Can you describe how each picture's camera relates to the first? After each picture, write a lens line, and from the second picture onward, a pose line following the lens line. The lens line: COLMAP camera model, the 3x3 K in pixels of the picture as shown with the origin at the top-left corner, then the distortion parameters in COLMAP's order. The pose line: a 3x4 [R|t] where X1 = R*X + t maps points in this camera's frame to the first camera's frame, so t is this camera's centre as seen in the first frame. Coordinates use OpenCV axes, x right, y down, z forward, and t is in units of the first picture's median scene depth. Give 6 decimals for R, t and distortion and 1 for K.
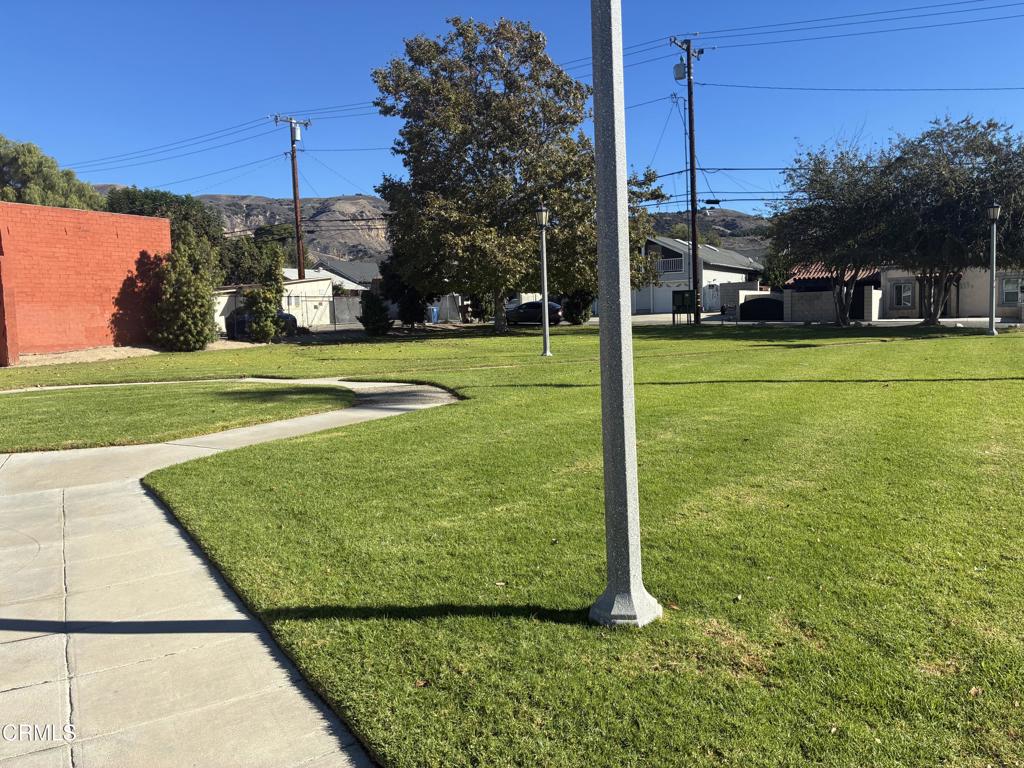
lens RADIAL K [[778.0, 0, 512.0], [0, 778.0, 364.7], [0, 0, 1]] dist [0.066318, -0.094581]
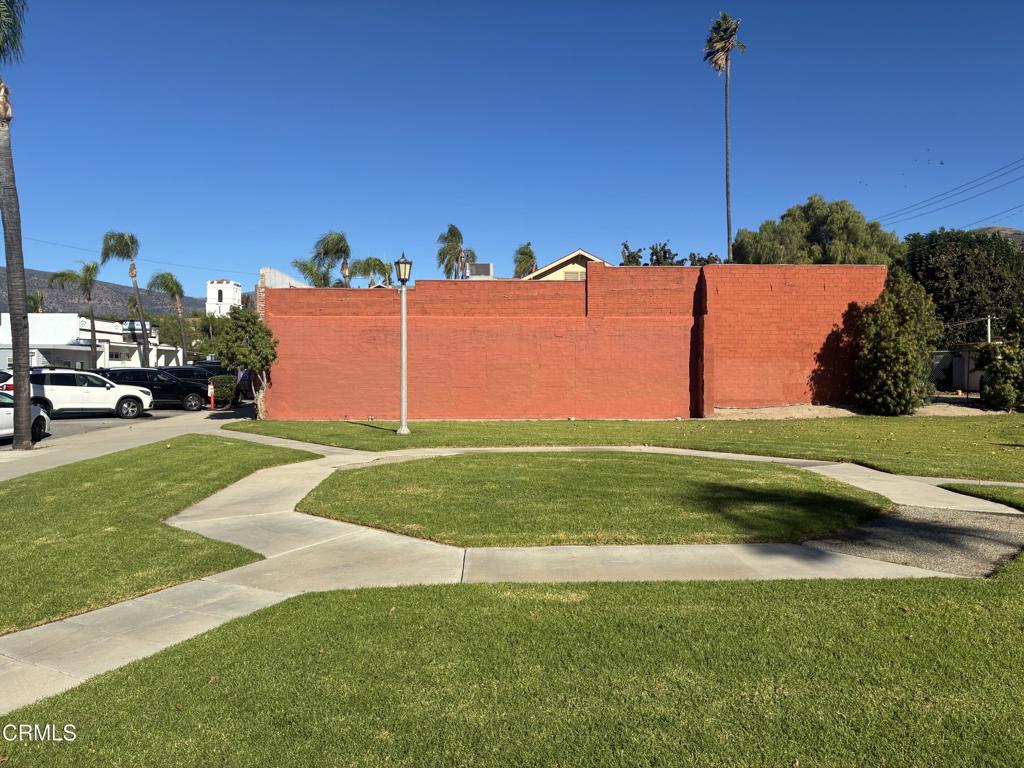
lens RADIAL K [[778.0, 0, 512.0], [0, 778.0, 364.7], [0, 0, 1]] dist [0.066318, -0.094581]
pose [[0.527449, 0.022272, -0.849295, 0.105634], [-0.071710, 0.997256, -0.018383, -0.027746], [0.846555, 0.070600, 0.527599, 0.190159]]
